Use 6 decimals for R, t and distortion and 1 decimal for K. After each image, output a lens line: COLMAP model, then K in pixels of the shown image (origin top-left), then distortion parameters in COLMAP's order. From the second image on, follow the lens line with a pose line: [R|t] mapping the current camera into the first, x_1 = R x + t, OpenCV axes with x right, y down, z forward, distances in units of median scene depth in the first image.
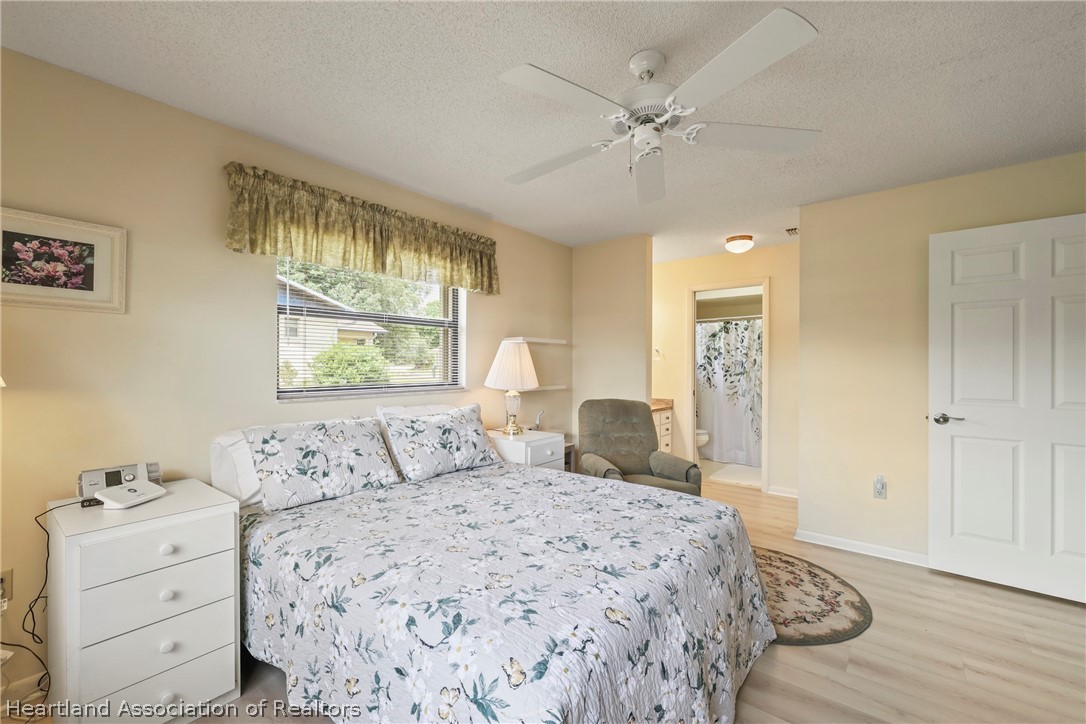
lens RADIAL K [[452.8, 0, 538.9], [0, 452.8, 362.9], [0, 0, 1]] dist [-0.000375, 0.000176]
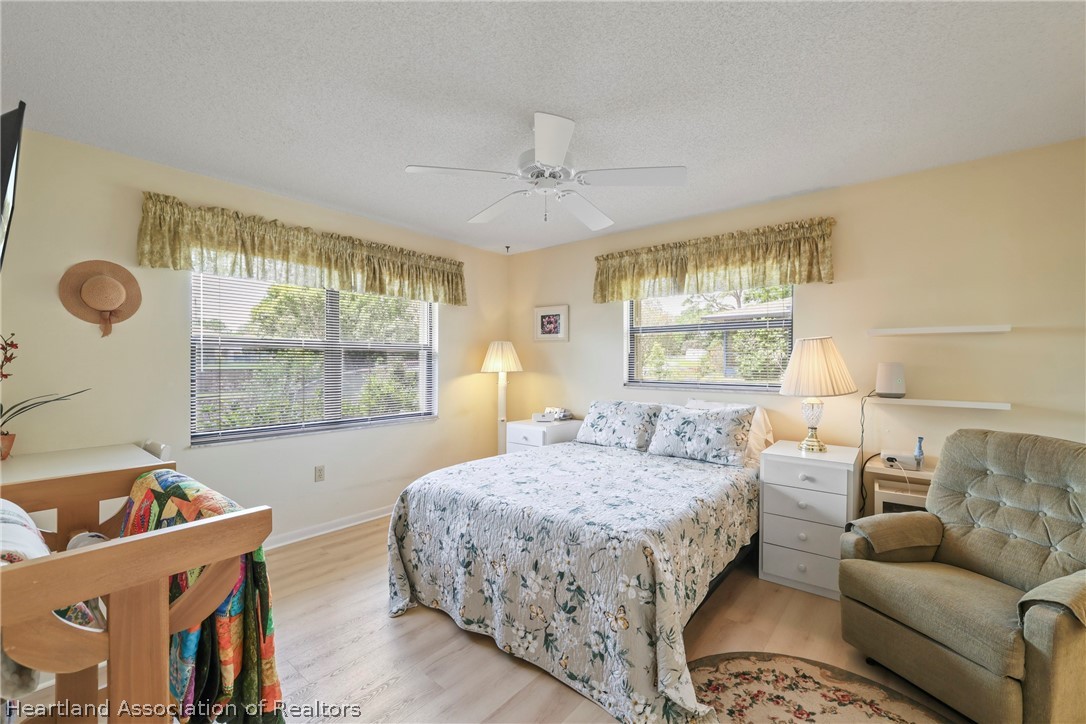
lens RADIAL K [[452.8, 0, 538.9], [0, 452.8, 362.9], [0, 0, 1]] dist [-0.000375, 0.000176]
pose [[-0.014890, 0.000422, -0.999889, 1.133939], [0.000063, 1.000000, 0.000421, -0.004080], [0.999889, -0.000057, -0.014890, 0.745621]]
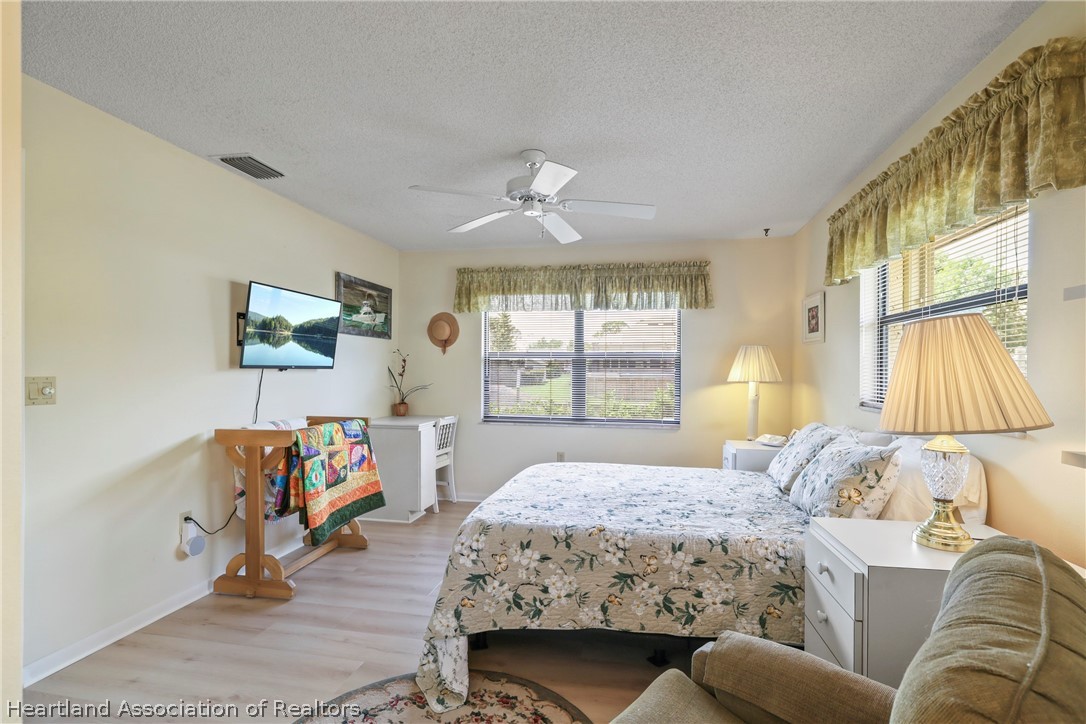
lens RADIAL K [[500.8, 0, 543.2], [0, 500.8, 371.9], [0, 0, 1]] dist [0.000754, 0.000059]
pose [[-0.881703, -0.006612, -0.471758, 0.699721], [-0.007527, 0.999972, 0.000053, 0.004283], [0.471744, 0.003598, -0.881728, 1.789295]]
